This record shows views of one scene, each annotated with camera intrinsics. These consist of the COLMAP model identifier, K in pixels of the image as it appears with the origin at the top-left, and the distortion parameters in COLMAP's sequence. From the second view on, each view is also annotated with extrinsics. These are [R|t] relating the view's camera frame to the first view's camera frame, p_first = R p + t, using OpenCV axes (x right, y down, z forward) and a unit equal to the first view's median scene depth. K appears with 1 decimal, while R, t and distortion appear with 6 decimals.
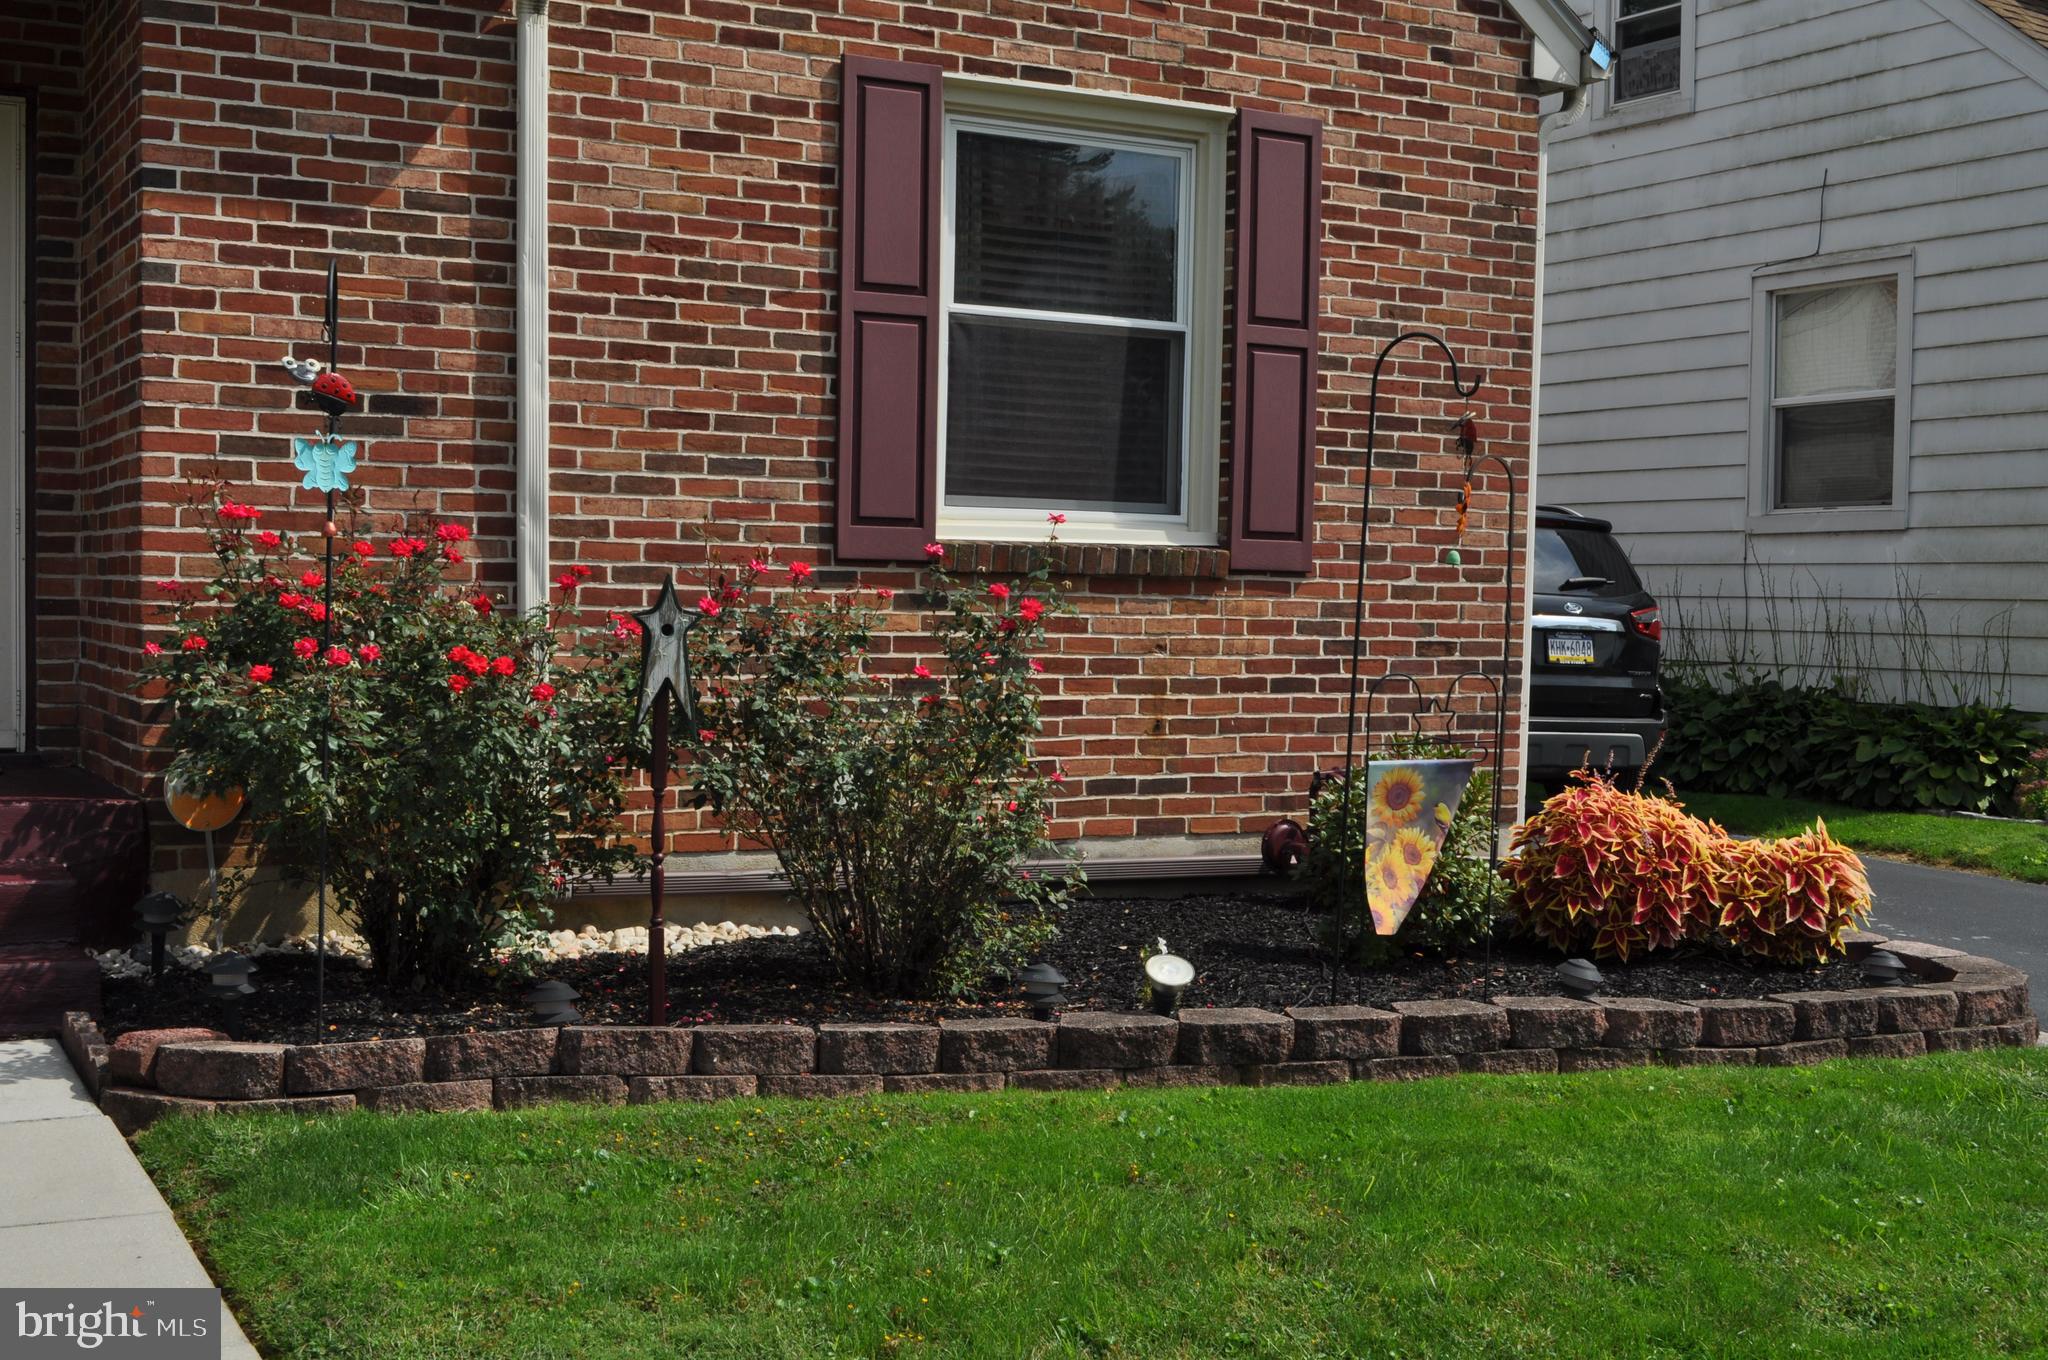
lens RADIAL K [[2459.9, 0, 1026.7], [0, 2459.9, 695.5], [0, 0, 1]] dist [-0.046664, 0.000000]
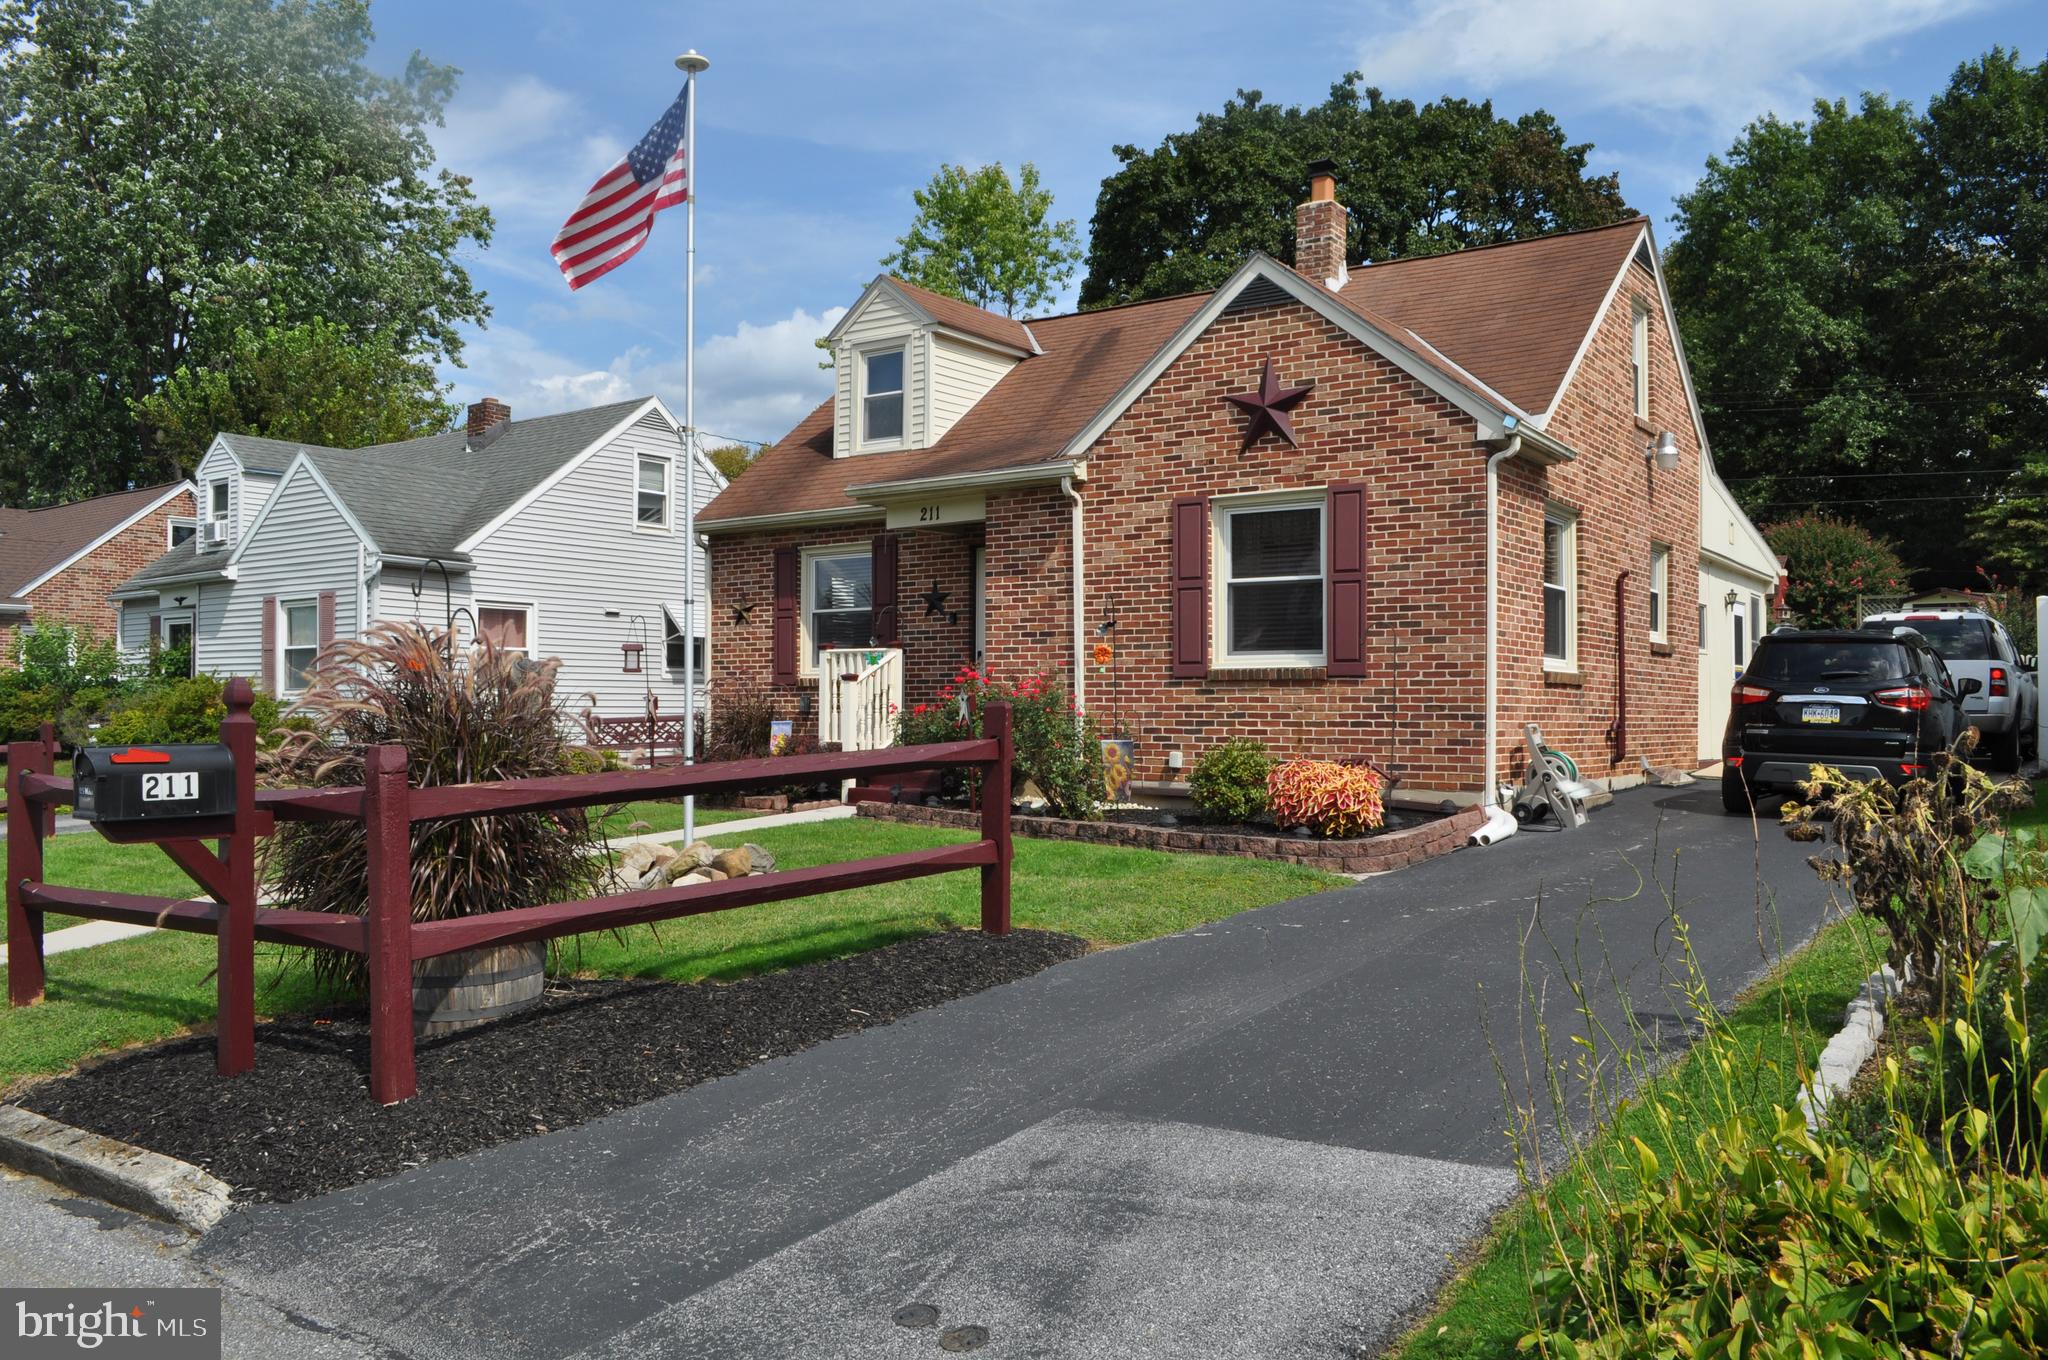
lens RADIAL K [[1669.3, 0, 1009.6], [0, 1669.3, 697.5], [0, 0, 1]] dist [-0.063790, -0.012645]
pose [[0.408882, -0.023727, -0.912279, 1.571793], [-0.032581, 0.998645, -0.040576, 0.050355], [0.912005, 0.046314, 0.407555, 0.058660]]
